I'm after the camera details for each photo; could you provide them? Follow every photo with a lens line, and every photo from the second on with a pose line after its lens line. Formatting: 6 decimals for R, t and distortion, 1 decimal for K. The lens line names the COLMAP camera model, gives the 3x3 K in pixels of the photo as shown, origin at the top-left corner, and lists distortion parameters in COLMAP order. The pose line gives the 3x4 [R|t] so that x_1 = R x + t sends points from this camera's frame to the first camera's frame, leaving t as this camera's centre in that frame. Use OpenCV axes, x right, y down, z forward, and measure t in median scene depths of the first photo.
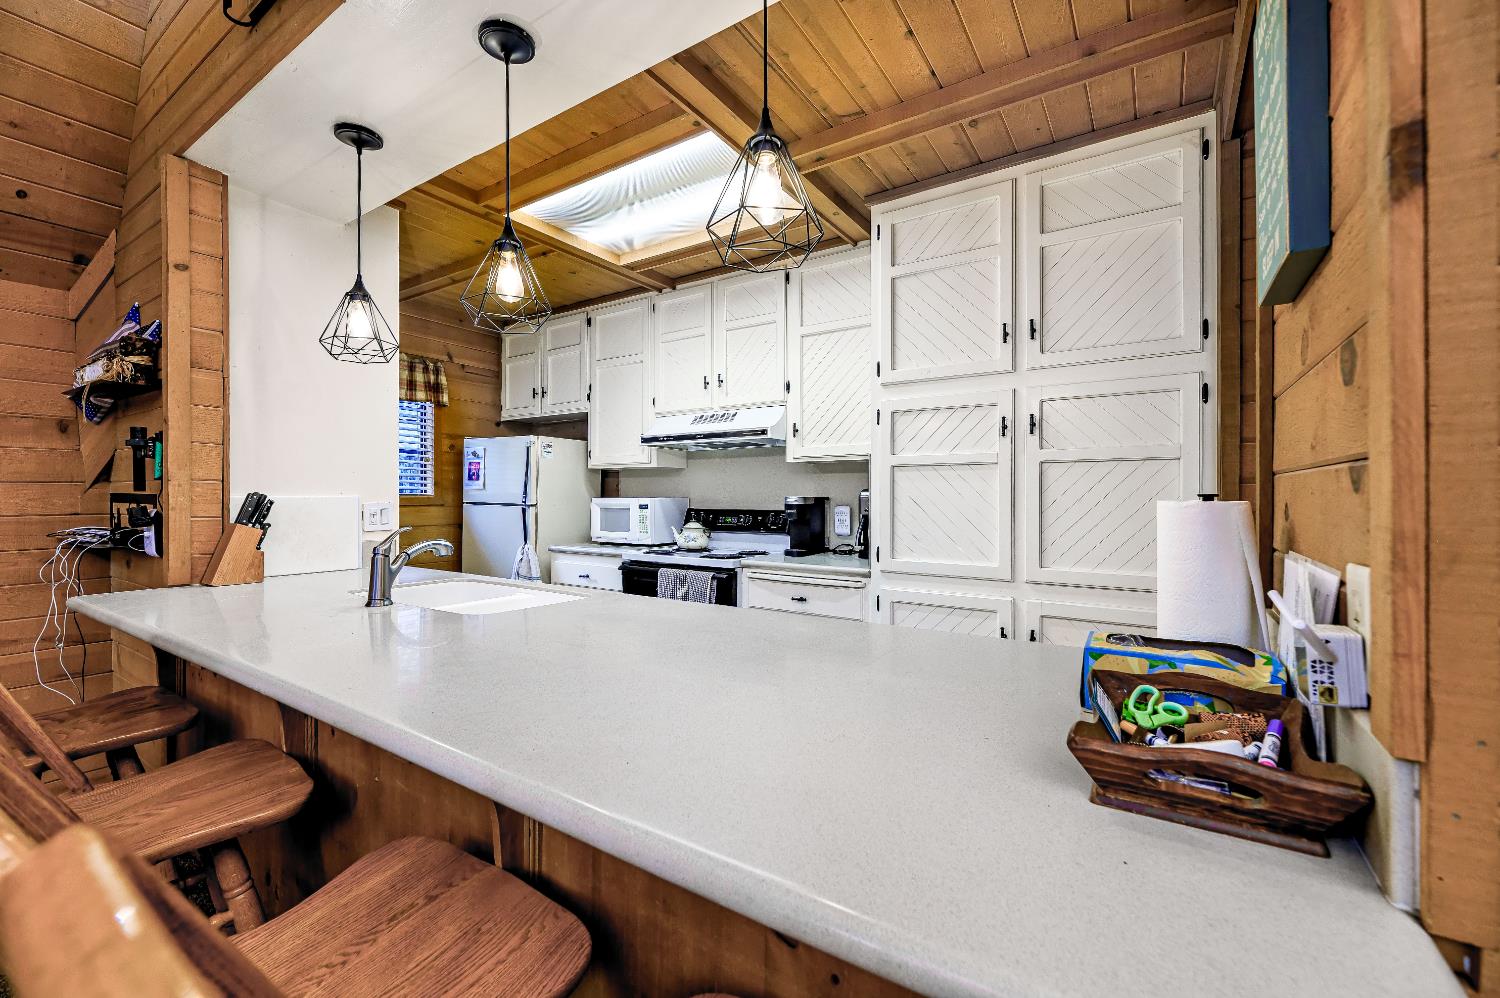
lens RADIAL K [[619.6, 0, 747.7], [0, 619.6, 499.5], [0, 0, 1]] dist [0.001357, 0.000242]
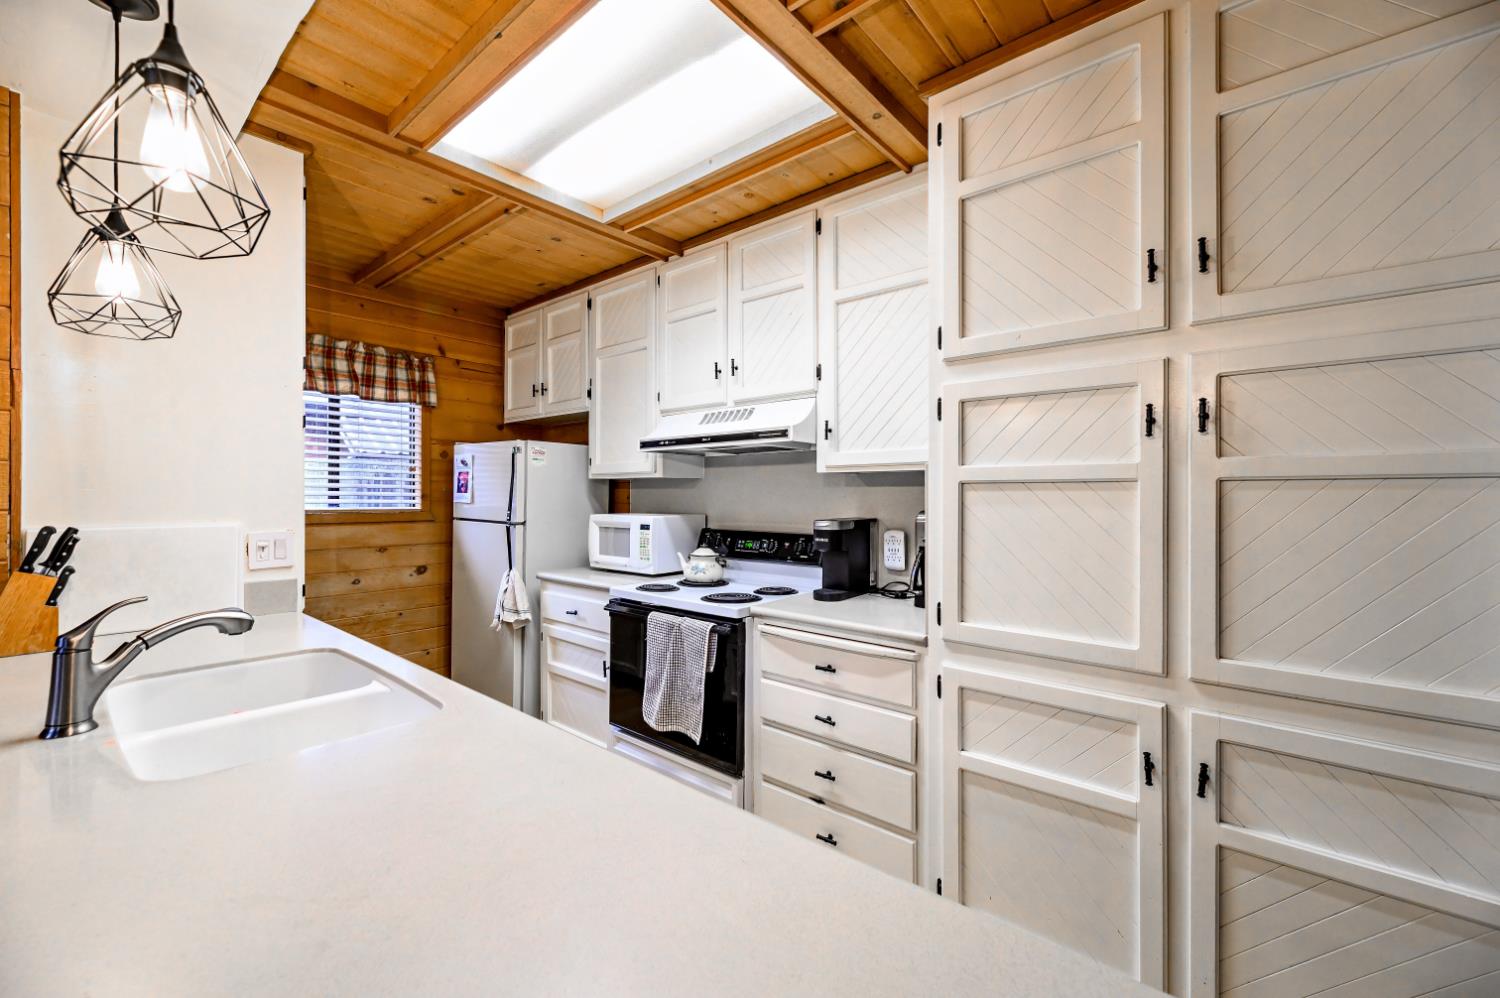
lens RADIAL K [[619.6, 0, 743.2], [0, 619.6, 498.9], [0, 0, 1]] dist [0.001357, 0.000242]
pose [[0.992610, -0.000033, -0.121351, 0.066251], [0.000091, 1.000000, 0.000473, -0.029473], [0.121351, -0.000480, 0.992610, 0.250965]]
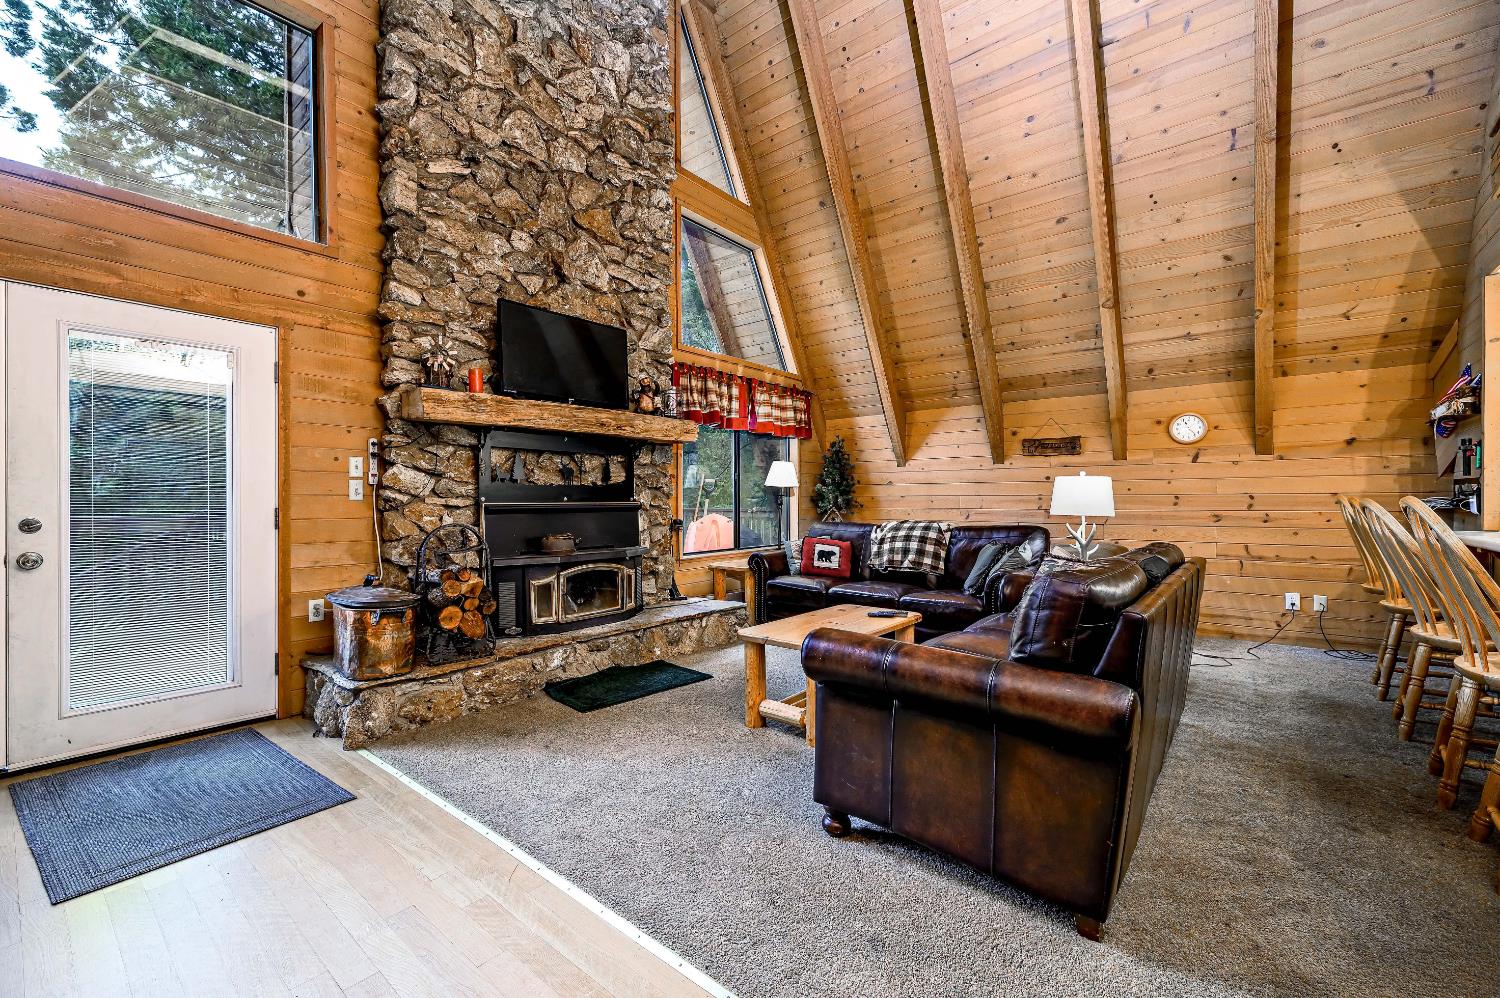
lens RADIAL K [[619.6, 0, 753.9], [0, 619.6, 502.0], [0, 0, 1]] dist [0.001357, 0.000242]
pose [[-0.099503, 0.002243, -0.995035, 0.600811], [-0.006073, 0.999977, 0.002861, 0.042861], [0.995019, 0.006328, -0.099487, -0.514276]]
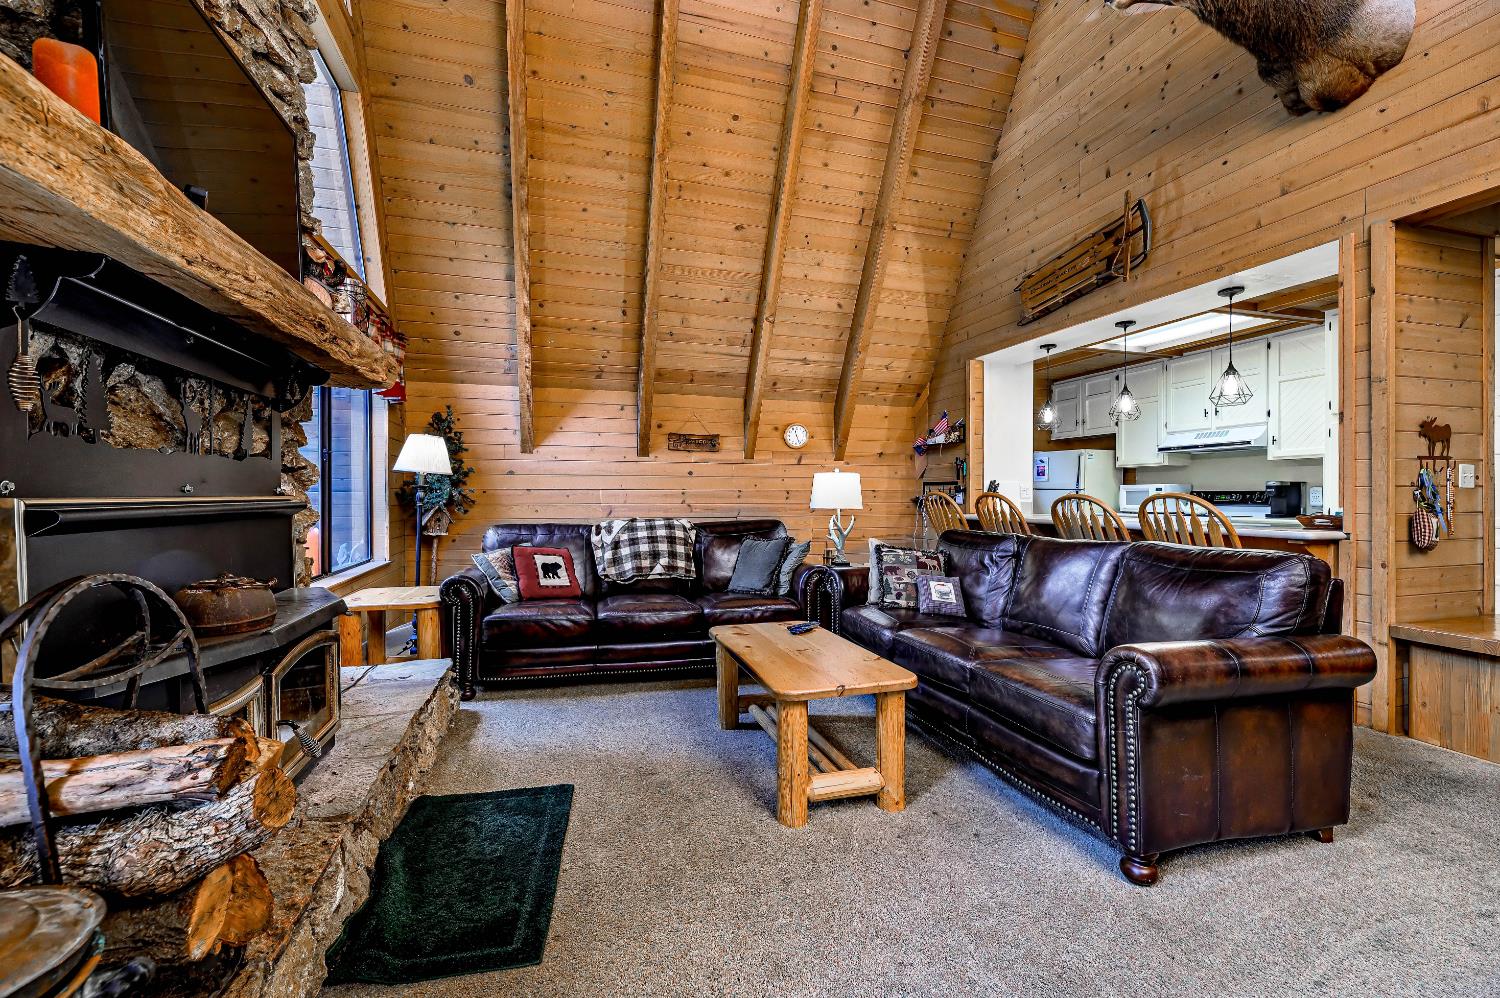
lens RADIAL K [[619.6, 0, 755.8], [0, 619.6, 496.7], [0, 0, 1]] dist [0.001357, 0.000242]
pose [[0.772874, 0.001598, -0.634558, 0.058831], [-0.004865, 0.999982, -0.003407, 0.048380], [0.634541, 0.005721, 0.772868, -1.118293]]
